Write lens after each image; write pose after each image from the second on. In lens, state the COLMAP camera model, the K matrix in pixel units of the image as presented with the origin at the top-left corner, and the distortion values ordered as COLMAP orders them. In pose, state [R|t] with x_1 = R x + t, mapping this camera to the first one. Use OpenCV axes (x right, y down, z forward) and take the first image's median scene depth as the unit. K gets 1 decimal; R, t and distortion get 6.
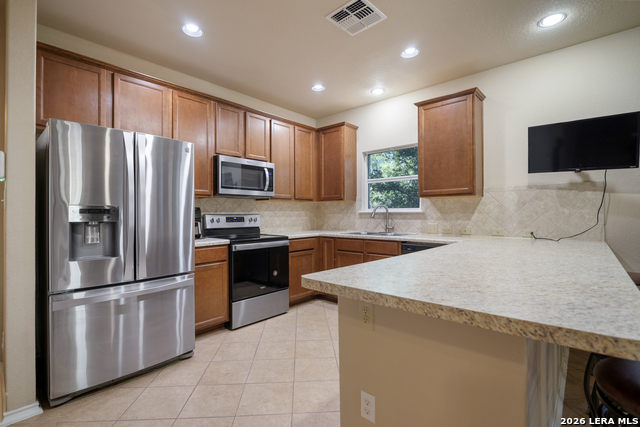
lens RADIAL K [[298.4, 0, 320.8], [0, 298.4, 213.6], [0, 0, 1]] dist [-0.004415, -0.000556]
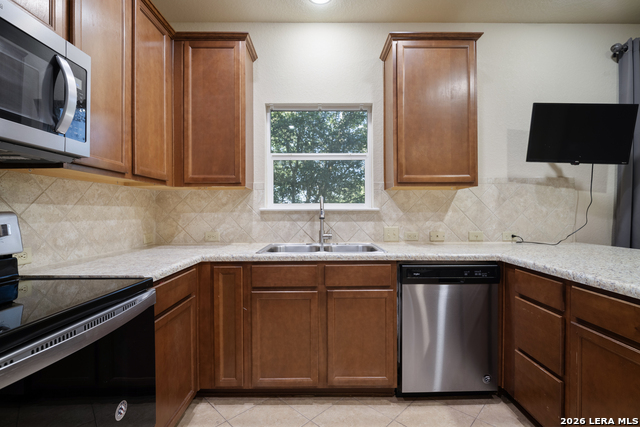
lens RADIAL K [[298.4, 0, 318.7], [0, 298.4, 212.8], [0, 0, 1]] dist [-0.004415, -0.000556]
pose [[0.741848, 0.001516, 0.670567, -0.203162], [-0.001001, 0.999999, -0.001154, 0.002445], [-0.670568, 0.000185, 0.741848, 0.637926]]
